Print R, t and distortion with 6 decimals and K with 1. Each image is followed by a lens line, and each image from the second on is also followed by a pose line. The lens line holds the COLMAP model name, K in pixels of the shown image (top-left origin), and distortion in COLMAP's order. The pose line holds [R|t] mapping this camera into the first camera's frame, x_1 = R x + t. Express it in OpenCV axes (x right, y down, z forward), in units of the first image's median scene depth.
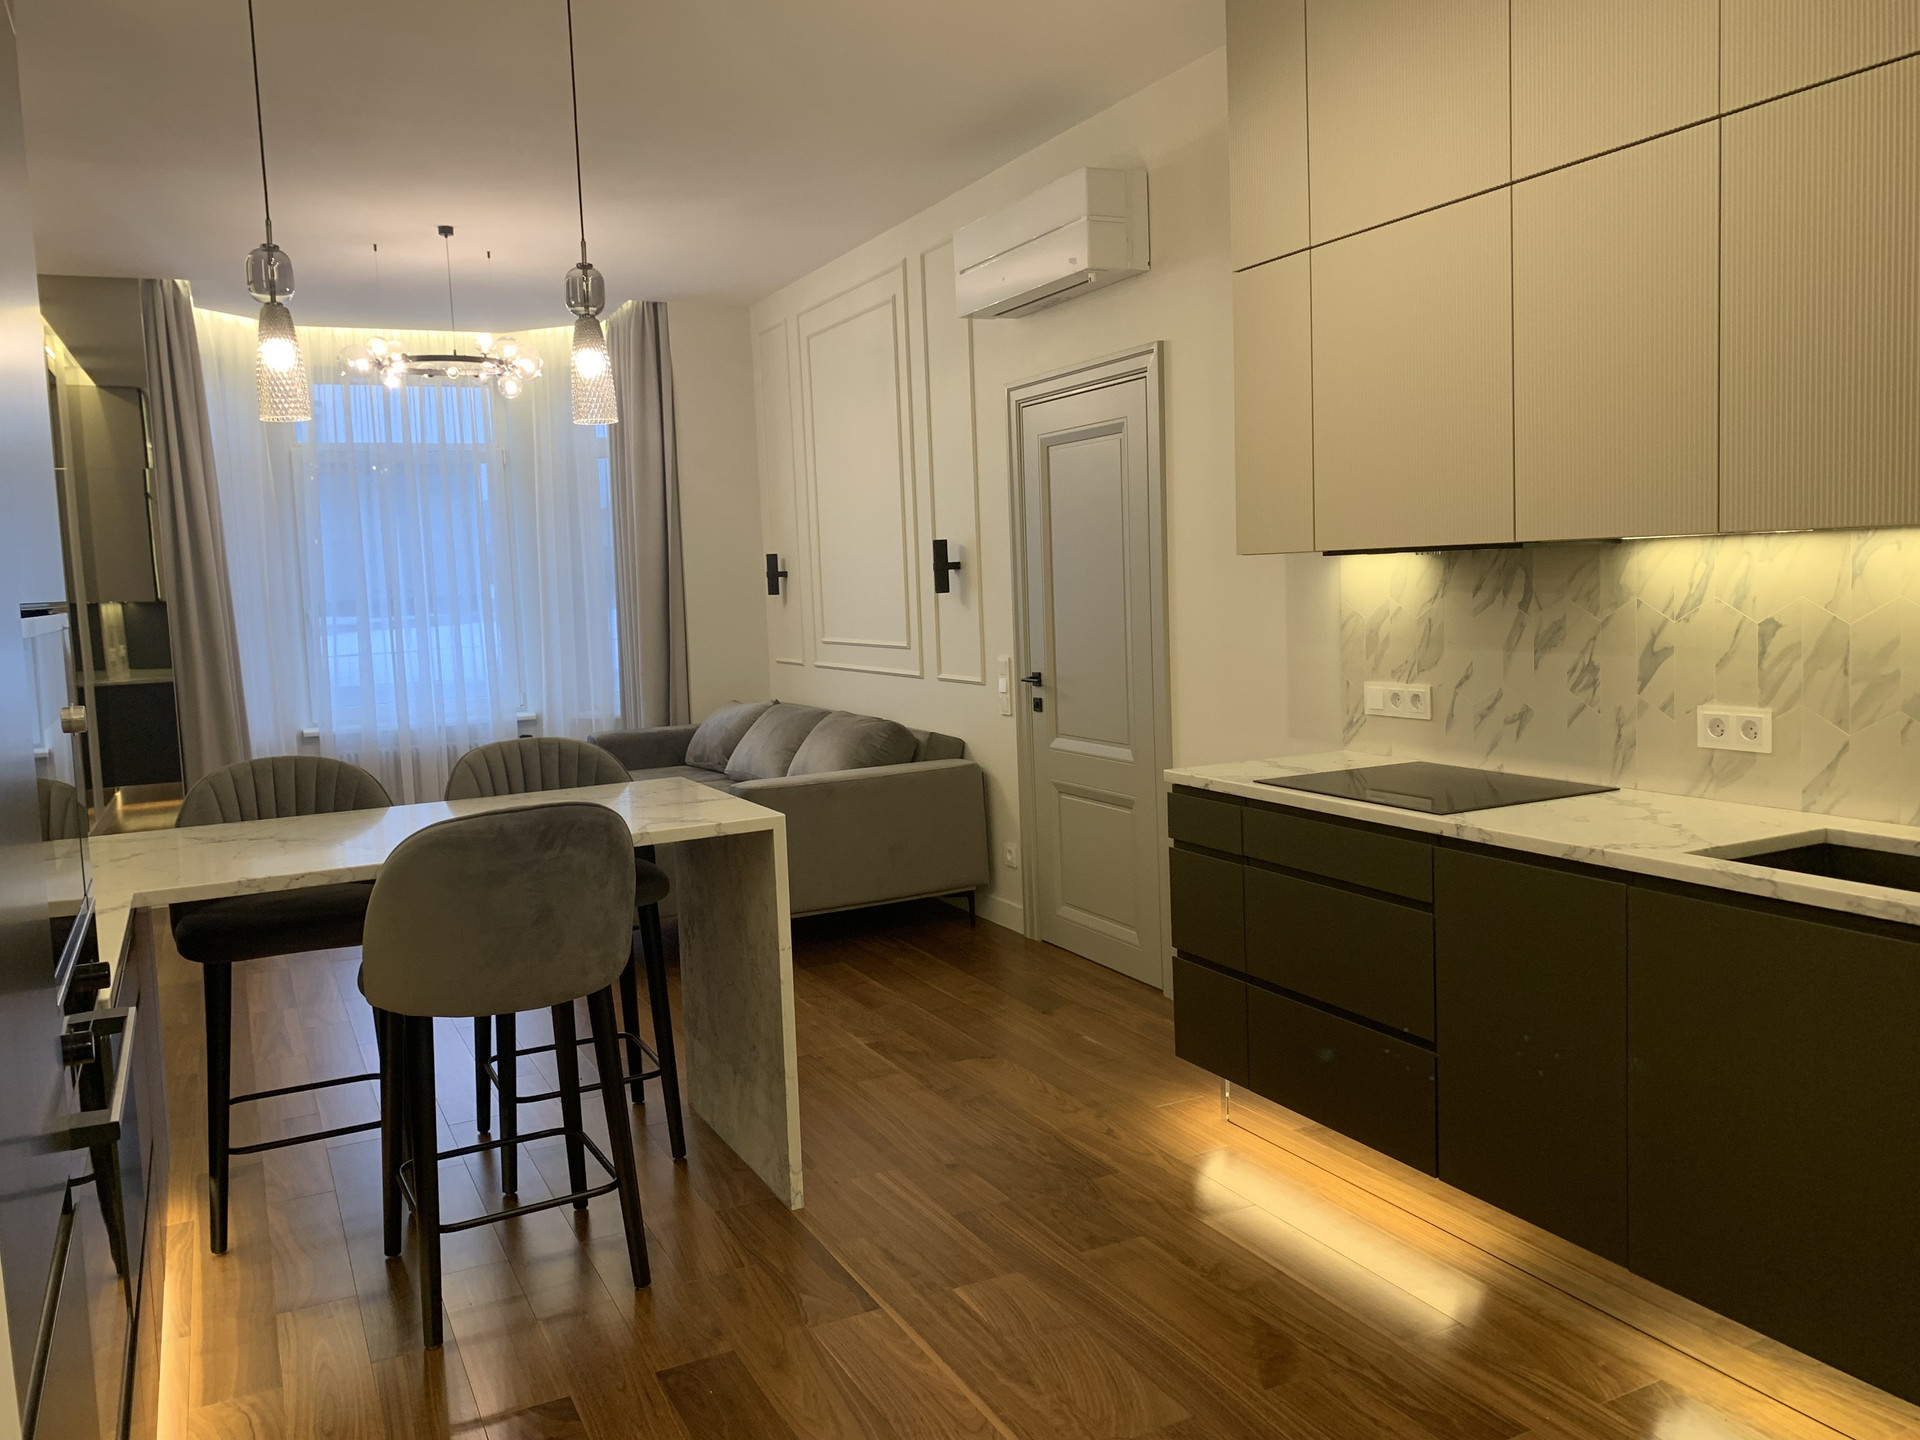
lens RADIAL K [[1519.7, 0, 960.0], [0, 1519.7, 720.0], [0, 0, 1]] dist [0.053181, -0.007138]
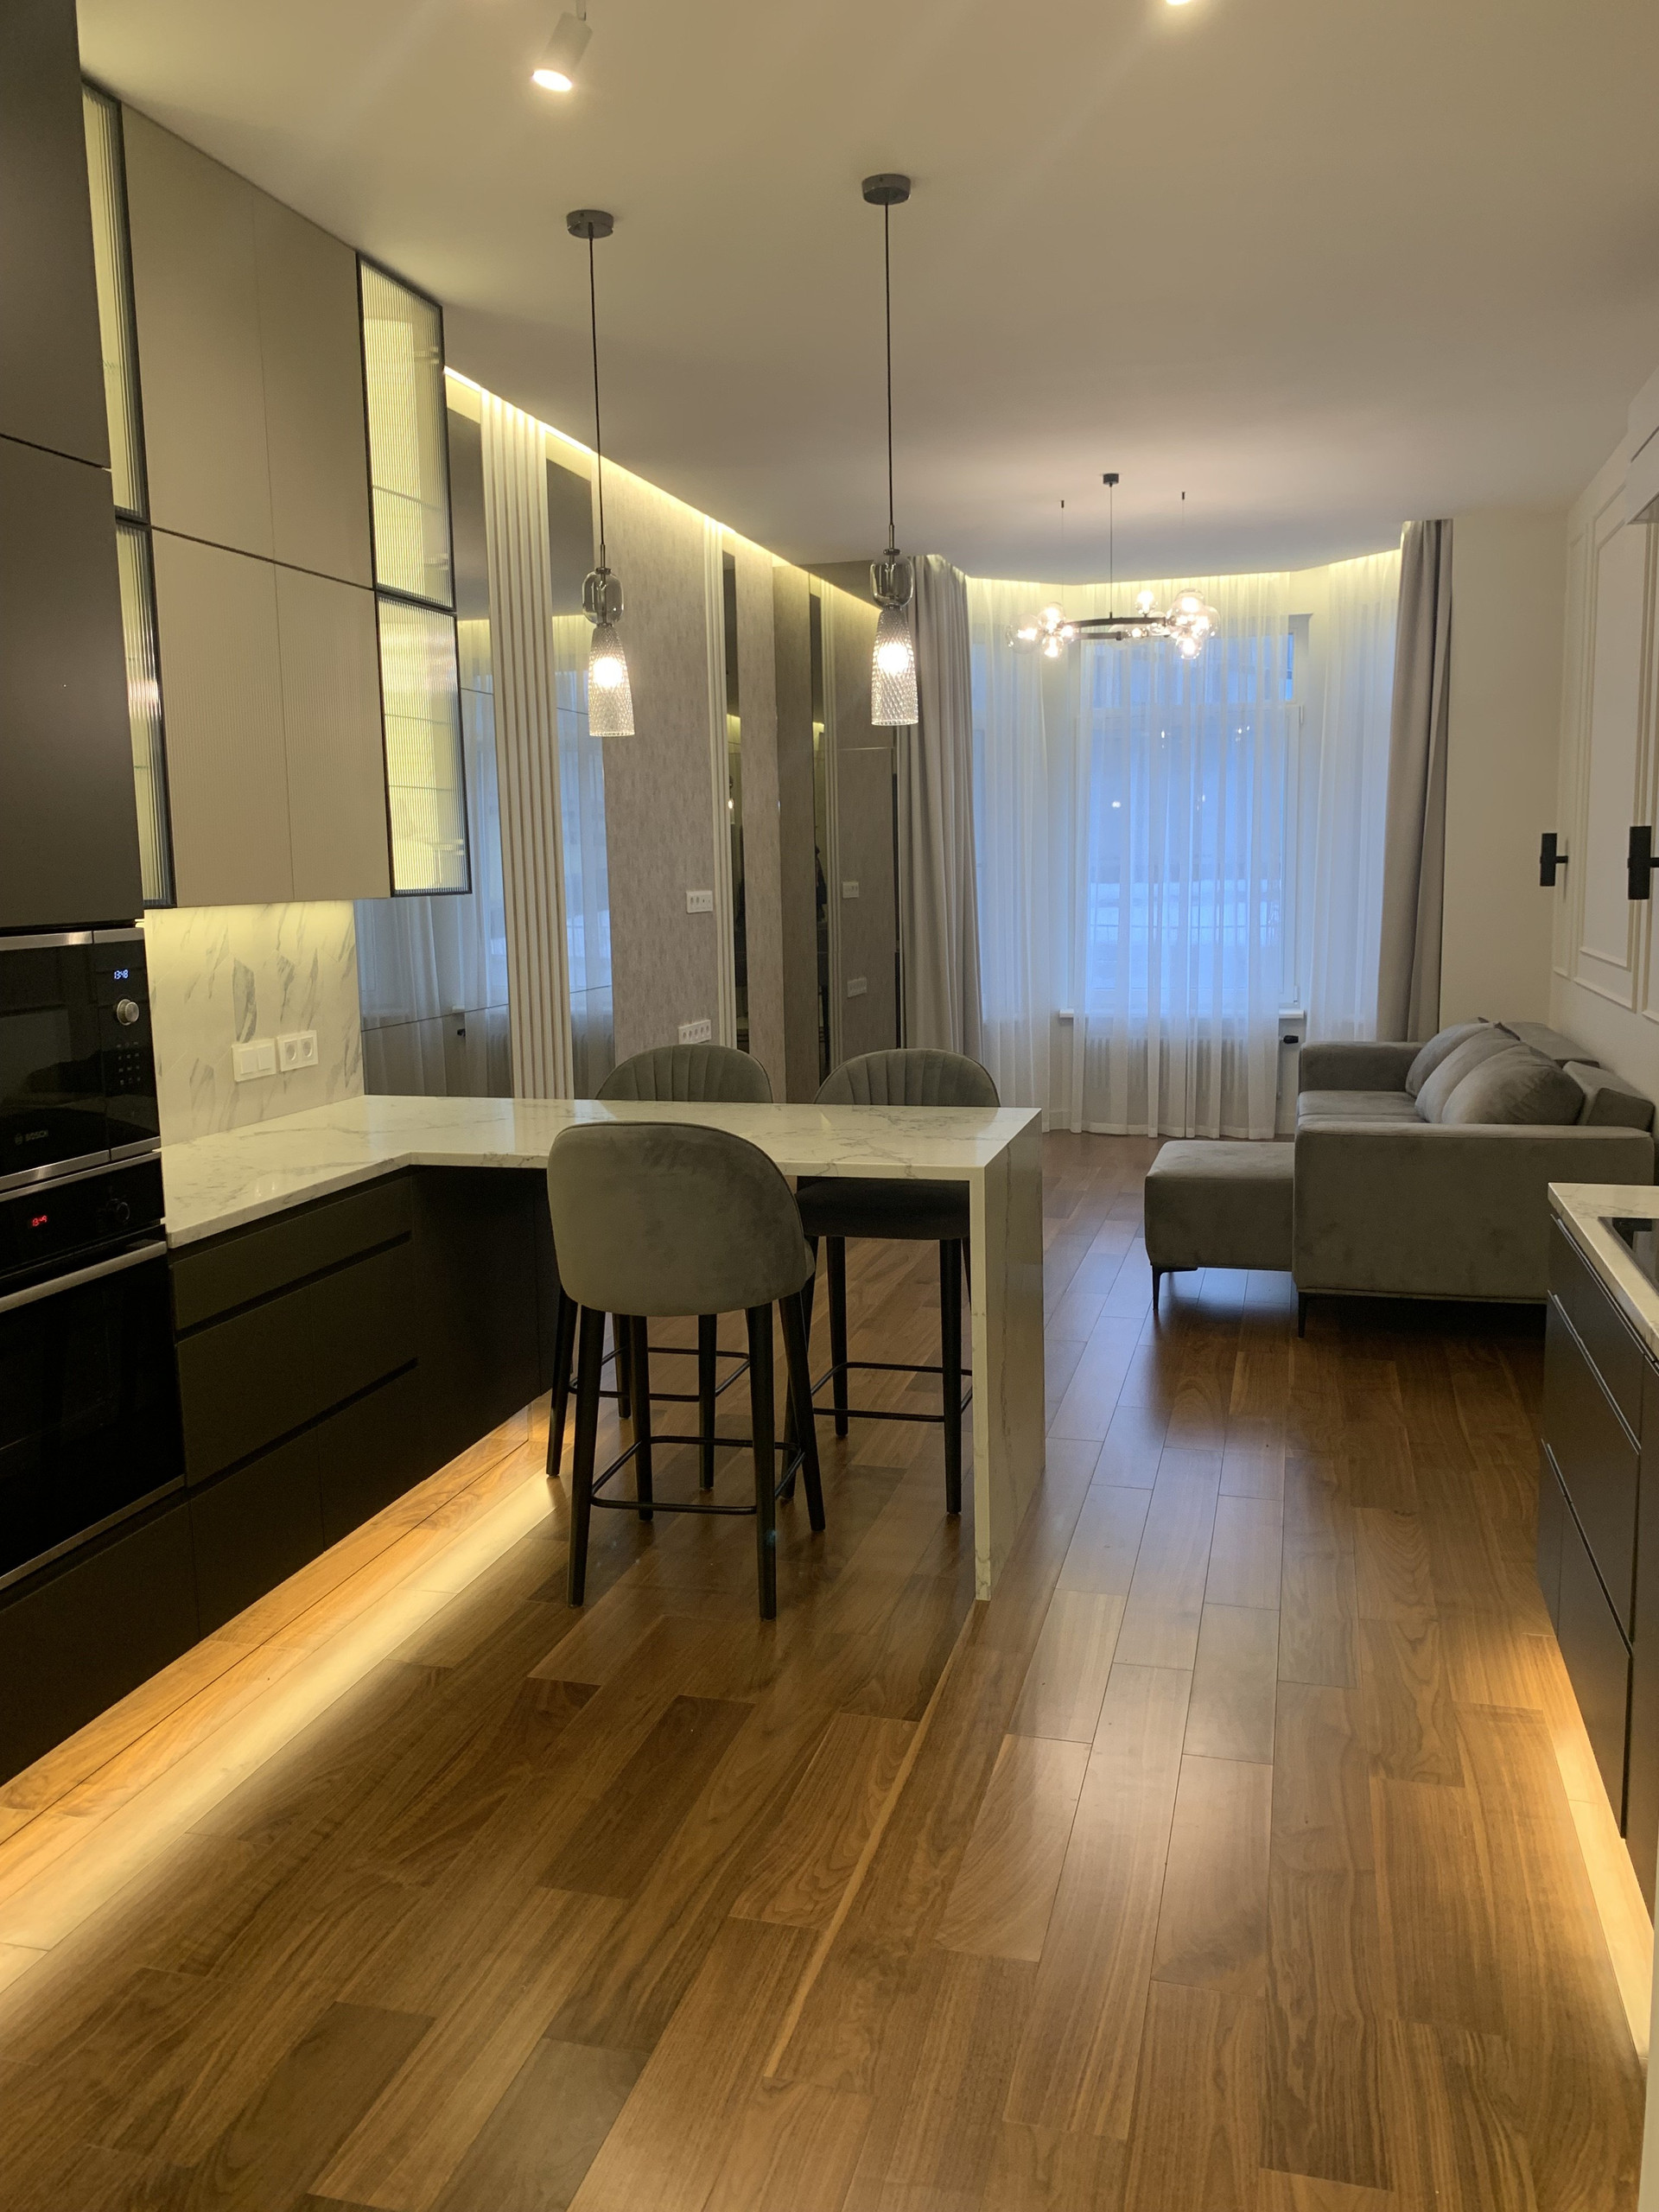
lens RADIAL K [[1750.8, 0, 798.4], [0, 1750.8, 1104.8], [0, 0, 1]] dist [0.053181, -0.007138]
pose [[0.738290, 0.119560, -0.663802, 0.266879], [-0.077261, 0.992677, 0.092865, -0.033387], [0.670043, -0.017275, 0.742121, 0.094073]]
